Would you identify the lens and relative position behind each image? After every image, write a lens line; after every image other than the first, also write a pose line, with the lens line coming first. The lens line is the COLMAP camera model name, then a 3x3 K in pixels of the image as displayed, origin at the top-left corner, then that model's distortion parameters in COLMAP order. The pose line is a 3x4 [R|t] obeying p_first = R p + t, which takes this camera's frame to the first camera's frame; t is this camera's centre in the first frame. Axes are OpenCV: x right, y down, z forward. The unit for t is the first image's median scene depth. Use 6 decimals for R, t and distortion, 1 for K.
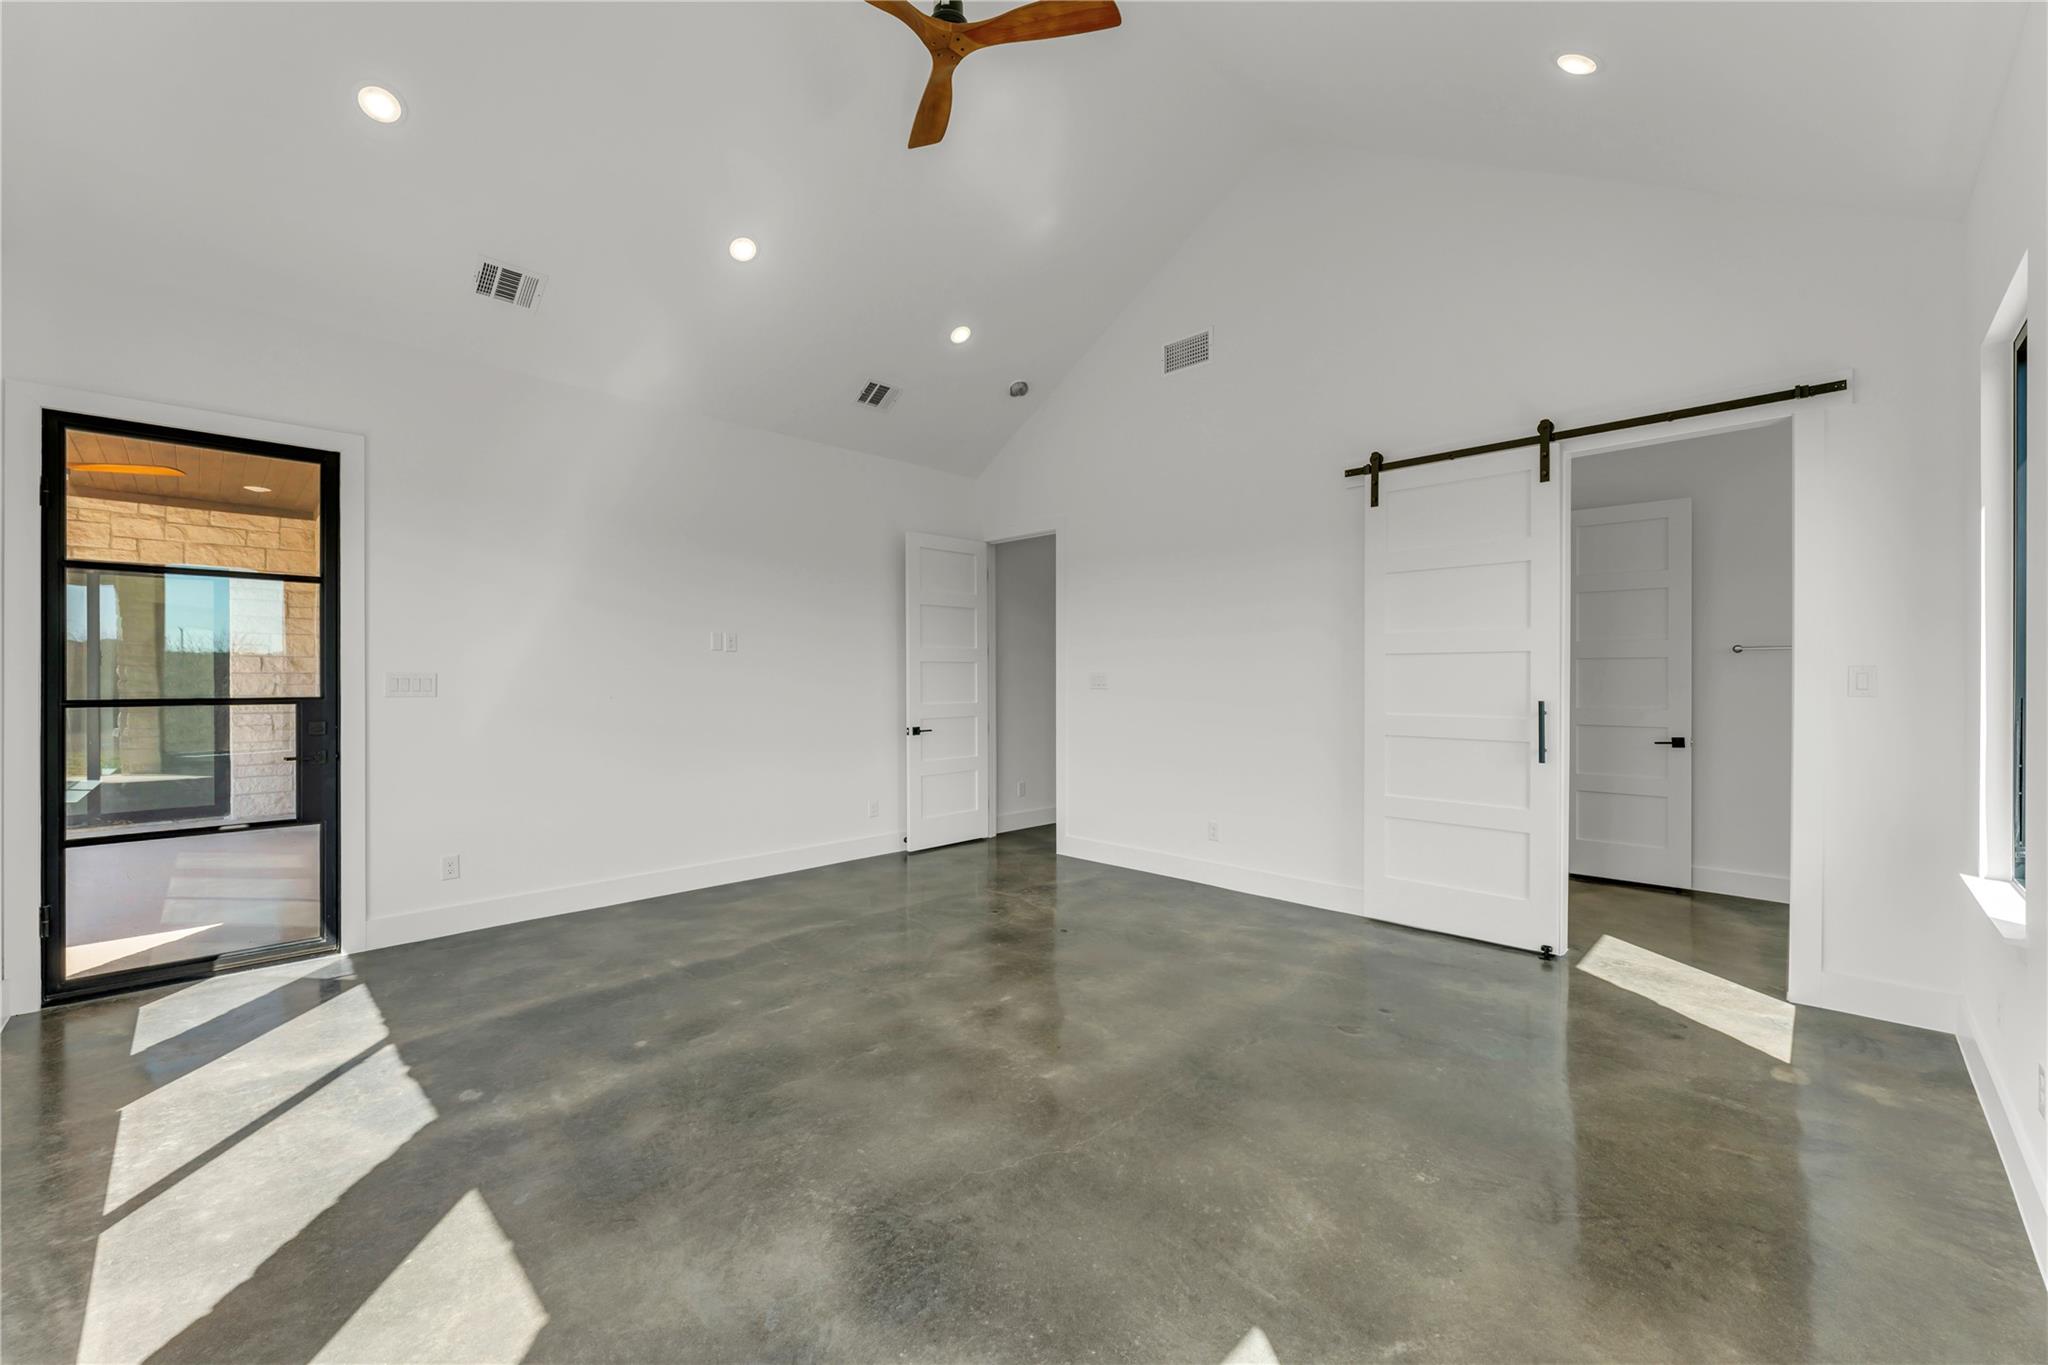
lens RADIAL K [[823.1, 0, 1026.4], [0, 823.1, 678.1], [0, 0, 1]] dist [0.000793, 0.000205]
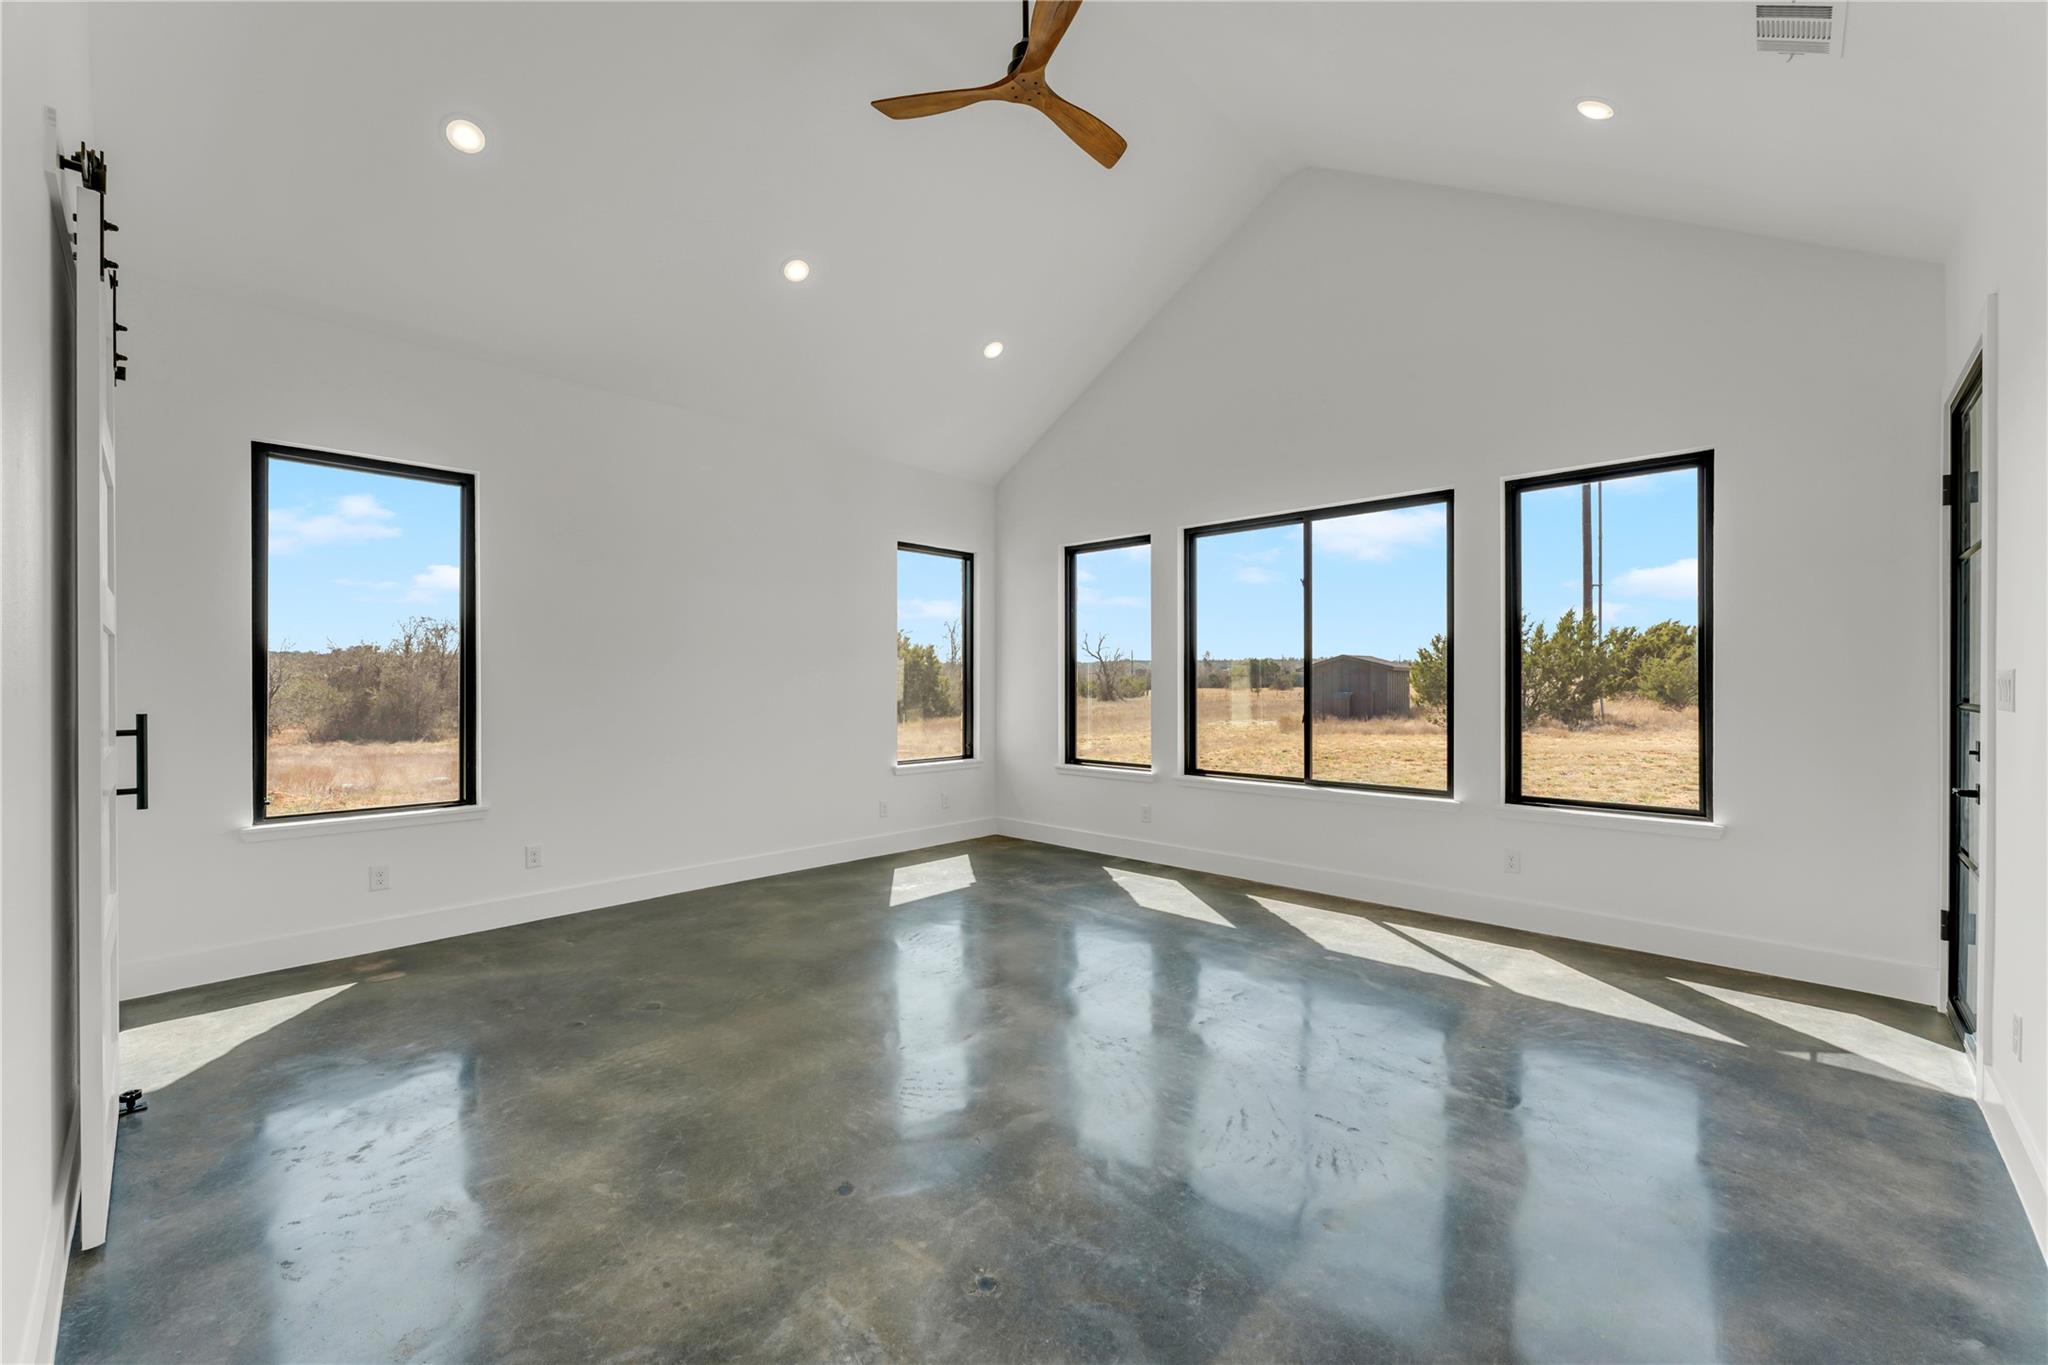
lens RADIAL K [[823.1, 0, 1024.0], [0, 823.1, 682.9], [0, 0, 1]] dist [0.000793, 0.000205]
pose [[-0.999744, 0.000948, -0.022591, -0.071542], [0.000869, 0.999993, 0.003503, 0.001119], [0.022594, 0.003483, -0.999739, 2.173514]]
